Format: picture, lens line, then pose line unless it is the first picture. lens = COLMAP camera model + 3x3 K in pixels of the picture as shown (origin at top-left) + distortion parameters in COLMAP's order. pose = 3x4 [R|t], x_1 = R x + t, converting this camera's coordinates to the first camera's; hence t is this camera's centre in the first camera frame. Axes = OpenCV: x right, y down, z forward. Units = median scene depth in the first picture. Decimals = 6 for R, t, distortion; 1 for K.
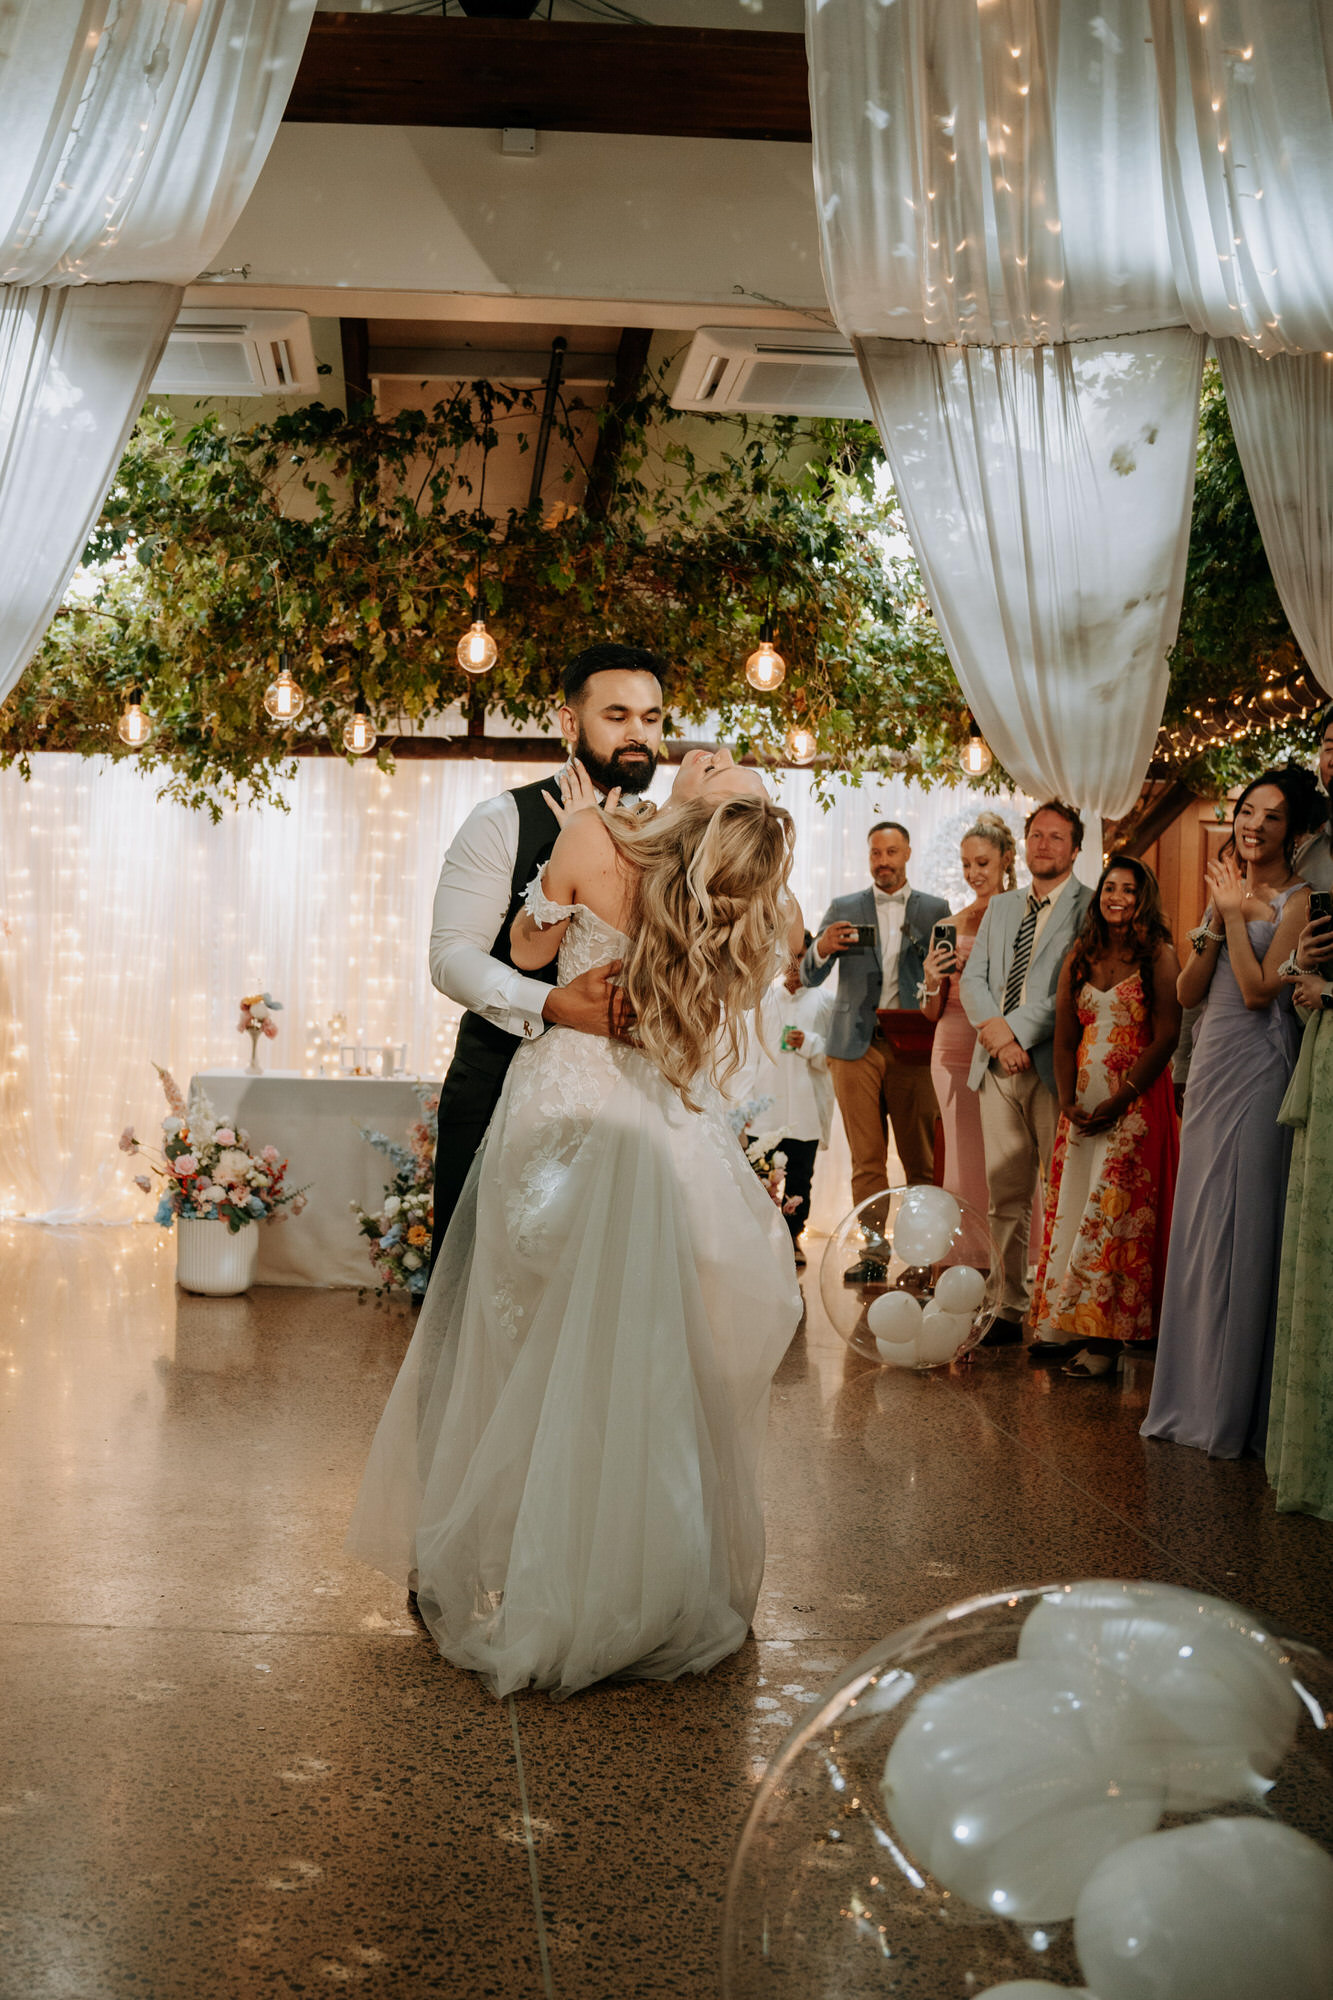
lens RADIAL K [[2083.3, 0, 499.6], [0, 2083.3, 1005.3], [0, 0, 1]] dist [-0.204819, 0.215171]
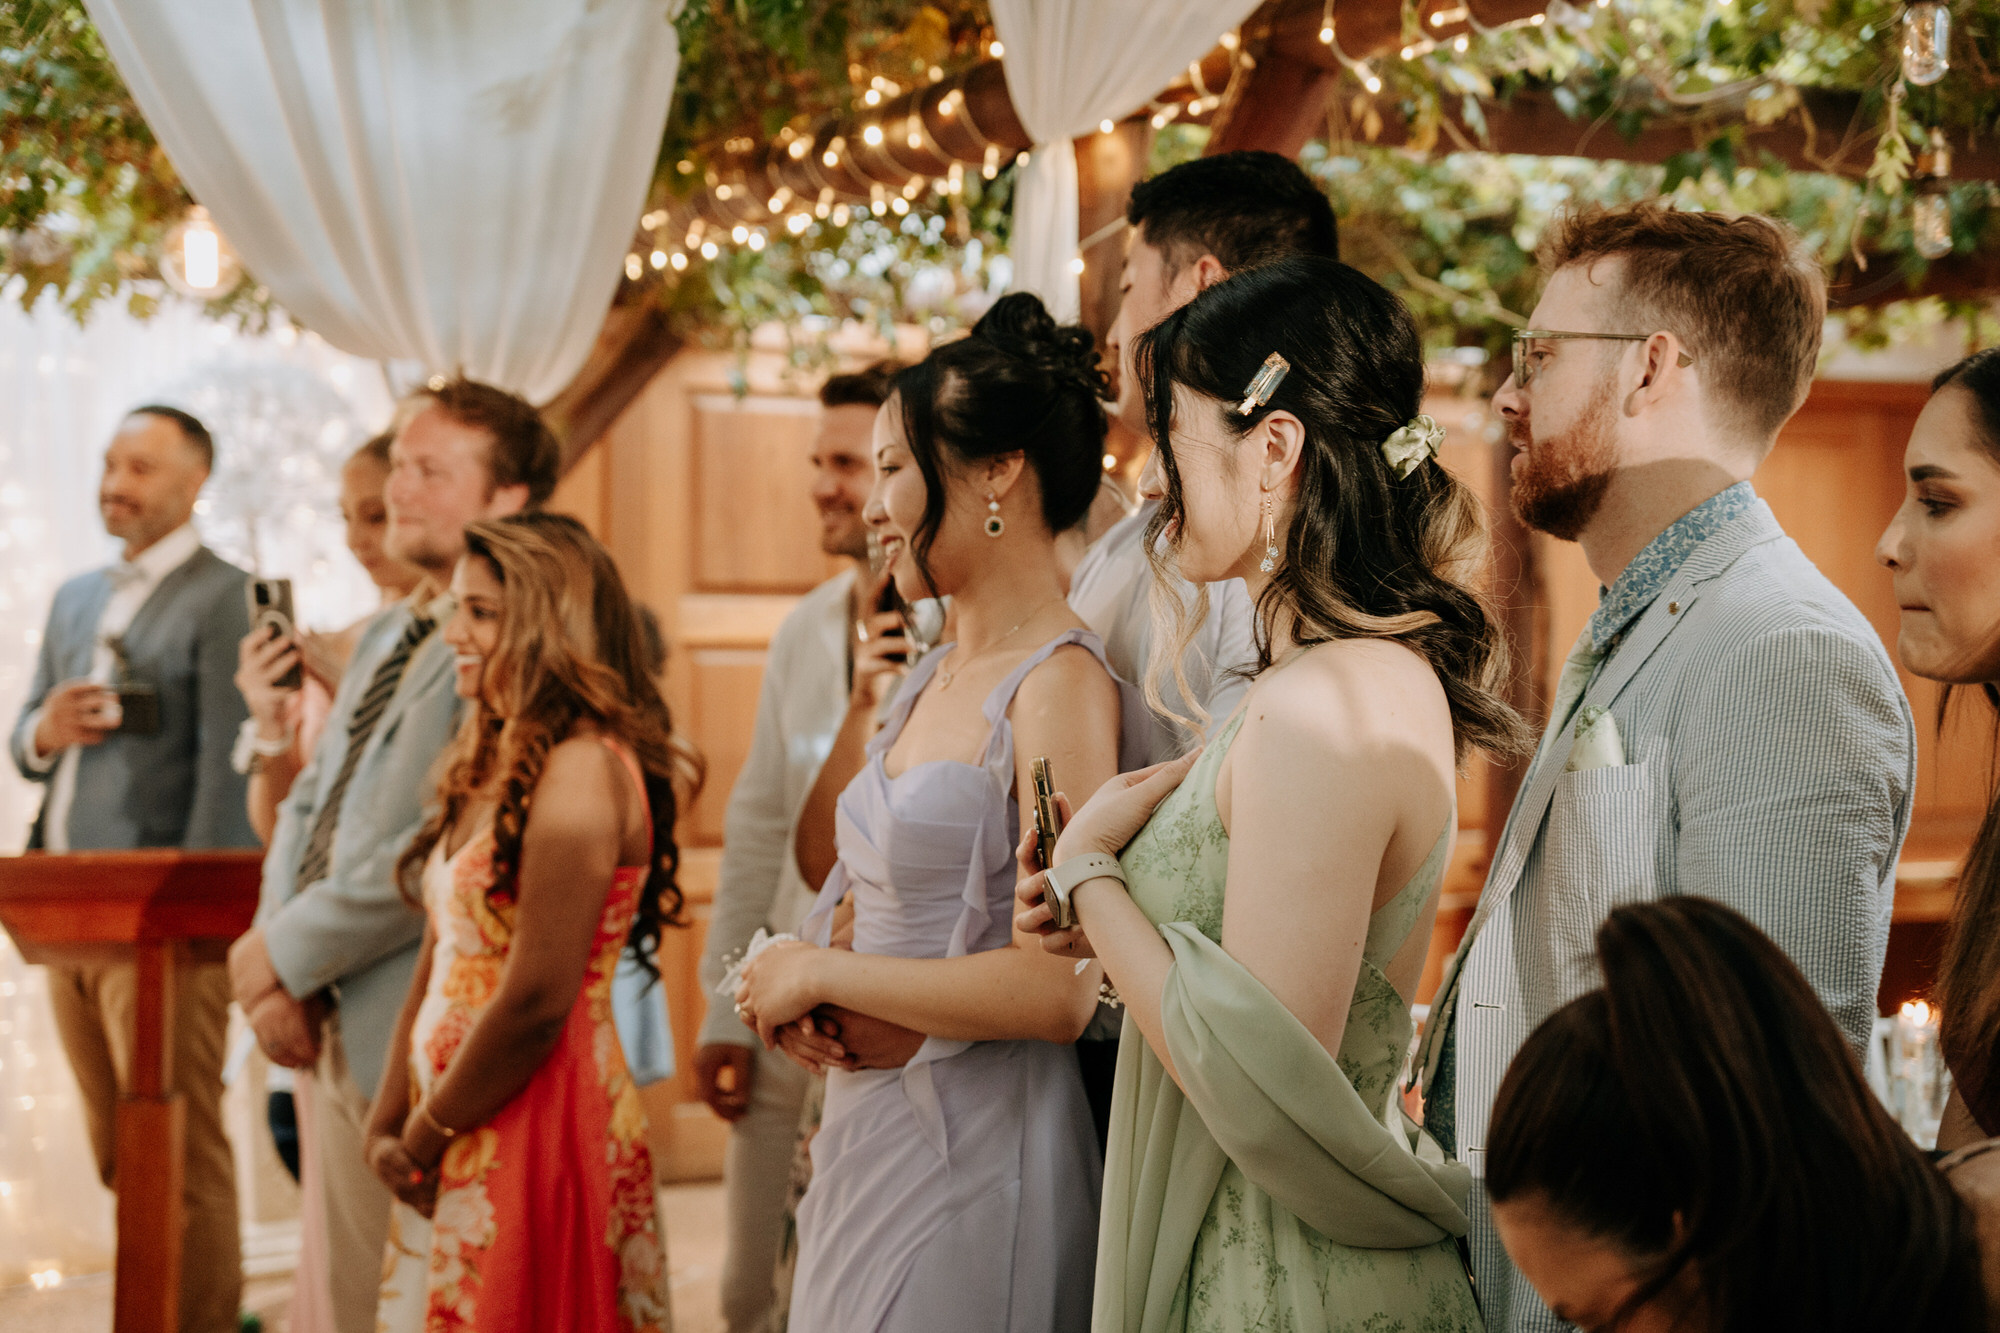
lens RADIAL K [[3173.1, 0, 1000.0], [0, 3173.1, 666.5], [0, 0, 1]] dist [0.005797, 2.321431]
pose [[0.901239, -0.023045, 0.432709, 0.094730], [0.017261, 0.999701, 0.017291, -0.045884], [-0.432979, -0.008114, 0.901368, 0.340469]]
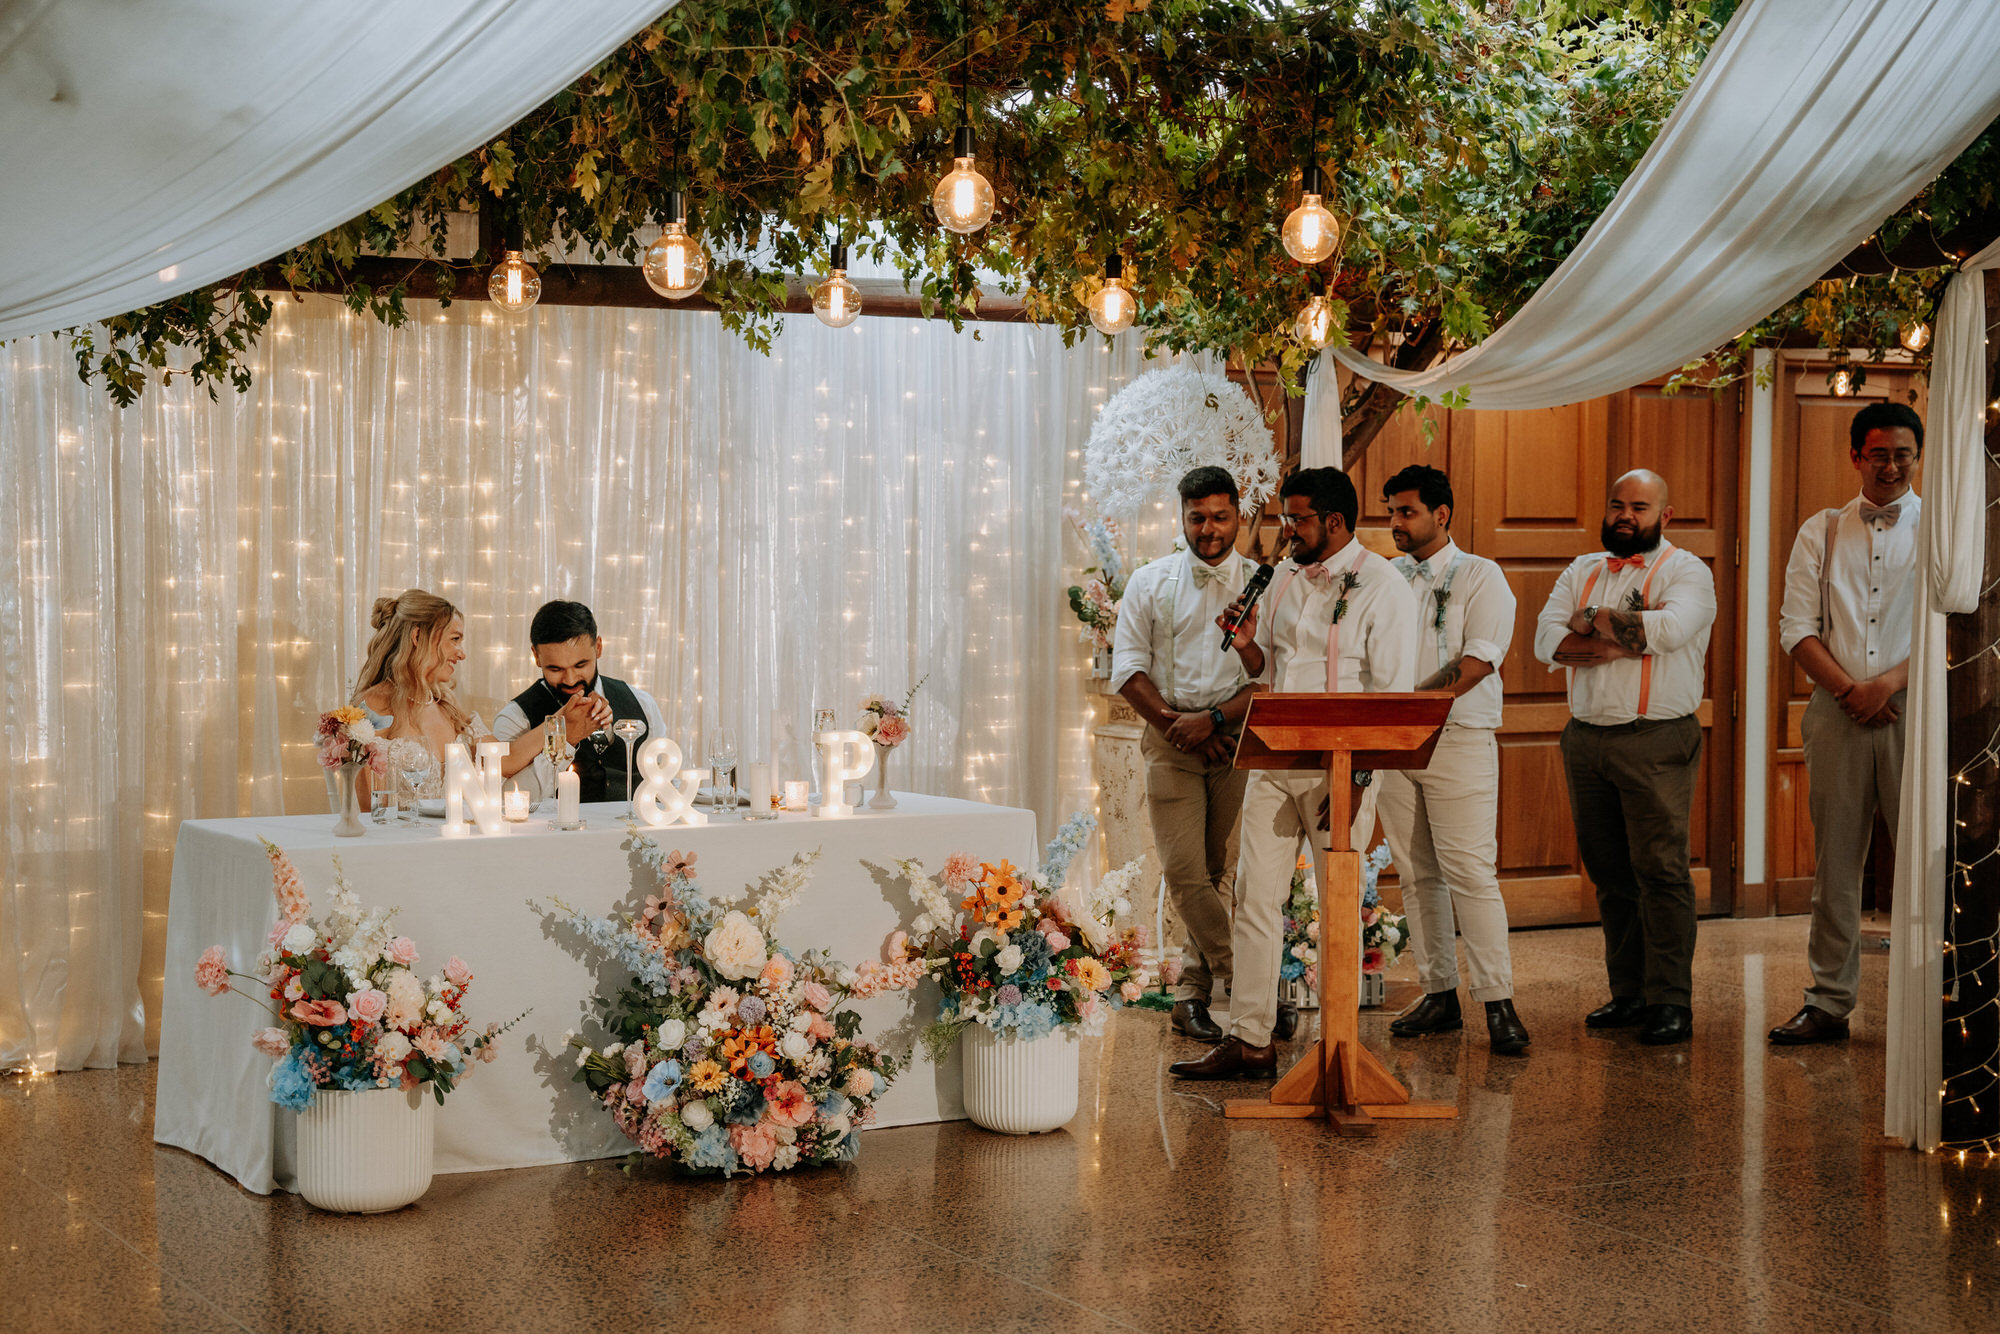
lens RADIAL K [[3109.9, 0, 1000.0], [0, 3109.9, 667.0], [0, 0, 1]] dist [0.033104, 1.661317]
pose [[0.883309, -0.041276, 0.466970, -0.407005], [0.020248, 0.998546, 0.049963, -0.063333], [-0.468353, -0.034678, 0.882861, 0.104445]]
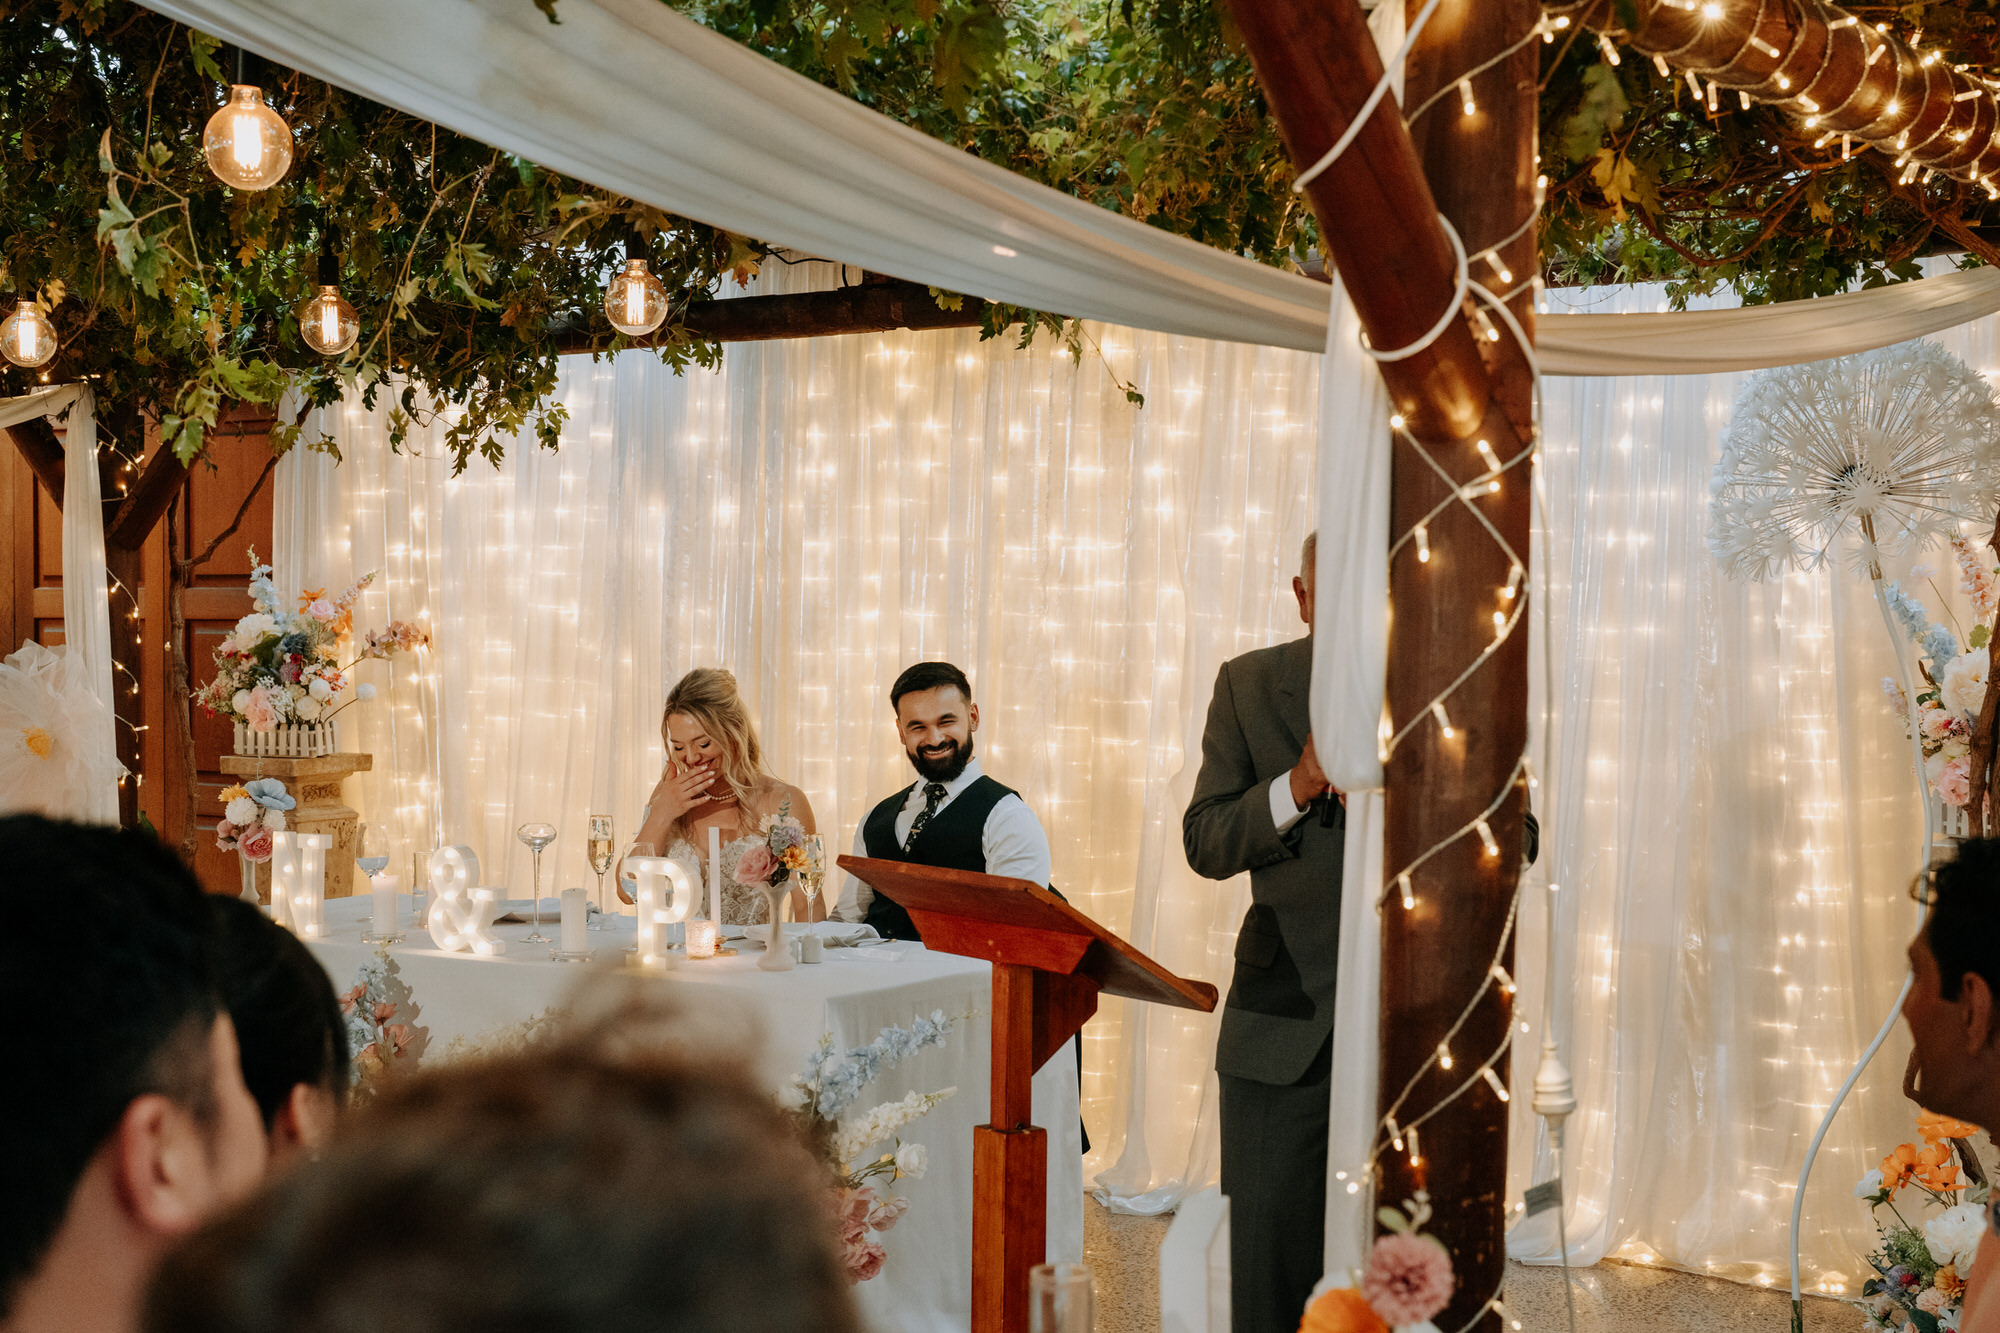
lens RADIAL K [[2899.6, 0, 1000.0], [0, 2899.6, 666.5], [0, 0, 1]] dist [0.020496, 0.076657]
pose [[0.814483, -0.007682, -0.580136, 0.561940], [0.013988, 0.999882, 0.006399, -0.043242], [0.580019, -0.013326, 0.814494, 0.502811]]
